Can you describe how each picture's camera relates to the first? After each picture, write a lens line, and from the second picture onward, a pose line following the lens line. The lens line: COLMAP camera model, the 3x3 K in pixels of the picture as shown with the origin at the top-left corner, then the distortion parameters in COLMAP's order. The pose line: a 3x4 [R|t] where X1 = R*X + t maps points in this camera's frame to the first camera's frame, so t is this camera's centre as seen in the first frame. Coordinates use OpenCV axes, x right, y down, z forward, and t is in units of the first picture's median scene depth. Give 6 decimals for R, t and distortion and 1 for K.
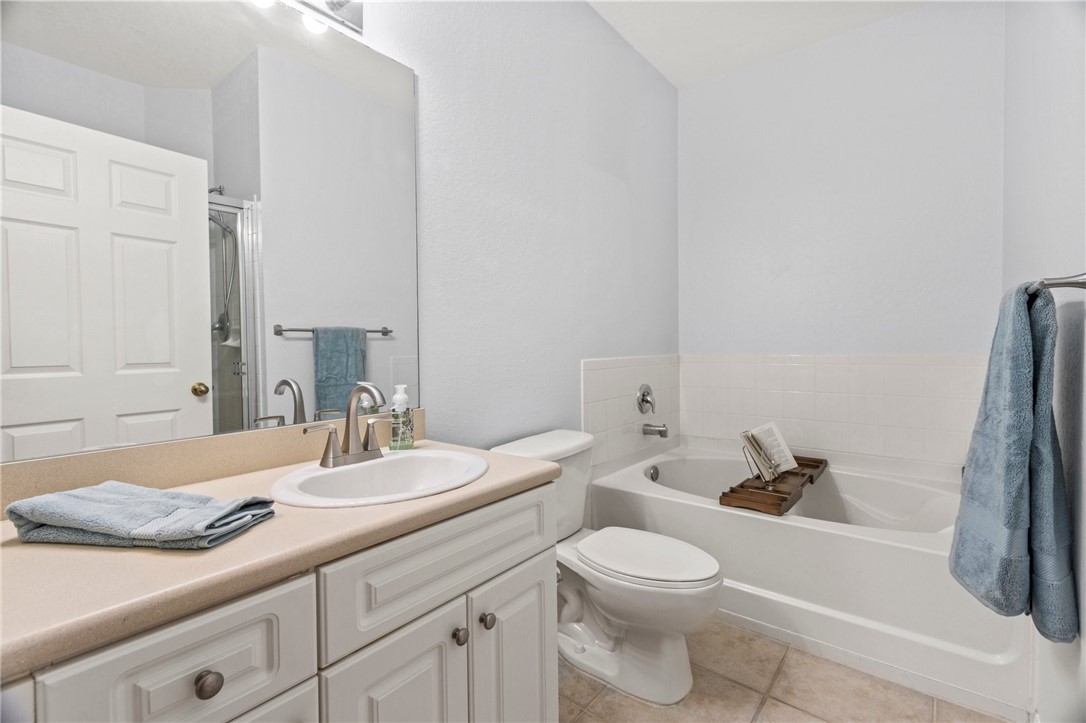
lens RADIAL K [[493.6, 0, 536.5], [0, 493.6, 357.1], [0, 0, 1]] dist [0.016506, -0.009020]
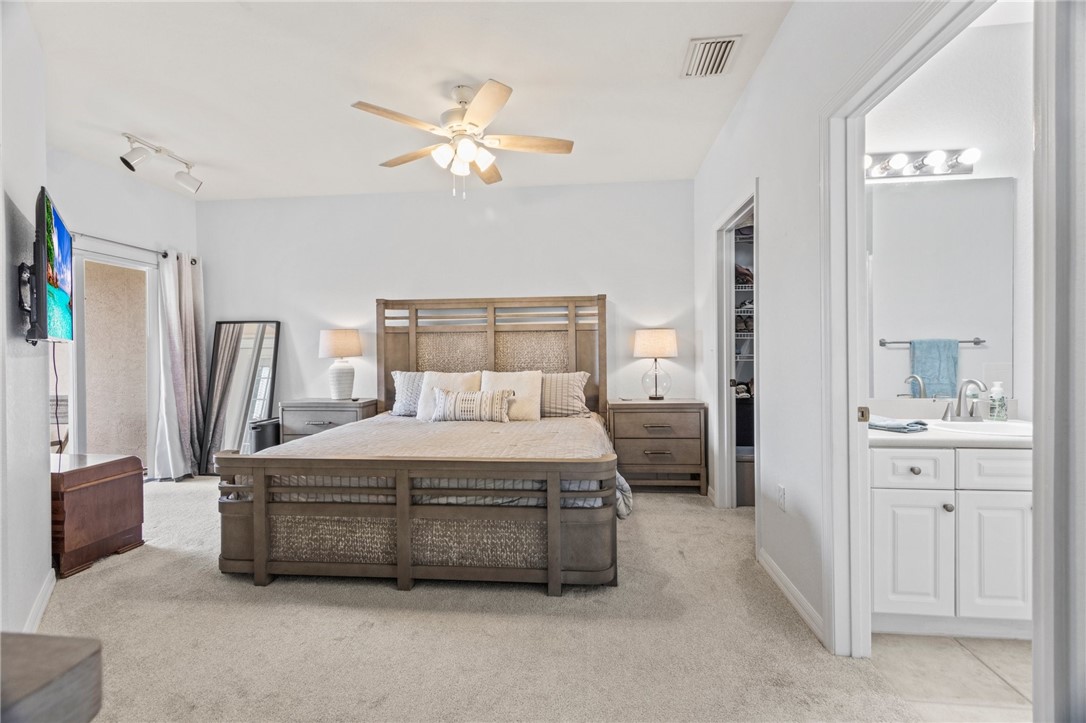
lens RADIAL K [[493.6, 0, 536.5], [0, 493.6, 357.1], [0, 0, 1]] dist [0.016506, -0.009020]
pose [[0.535858, 0.014143, -0.844190, 0.291707], [-0.016004, 0.999850, 0.006592, -0.011571], [0.844156, 0.009978, 0.536004, -1.152960]]
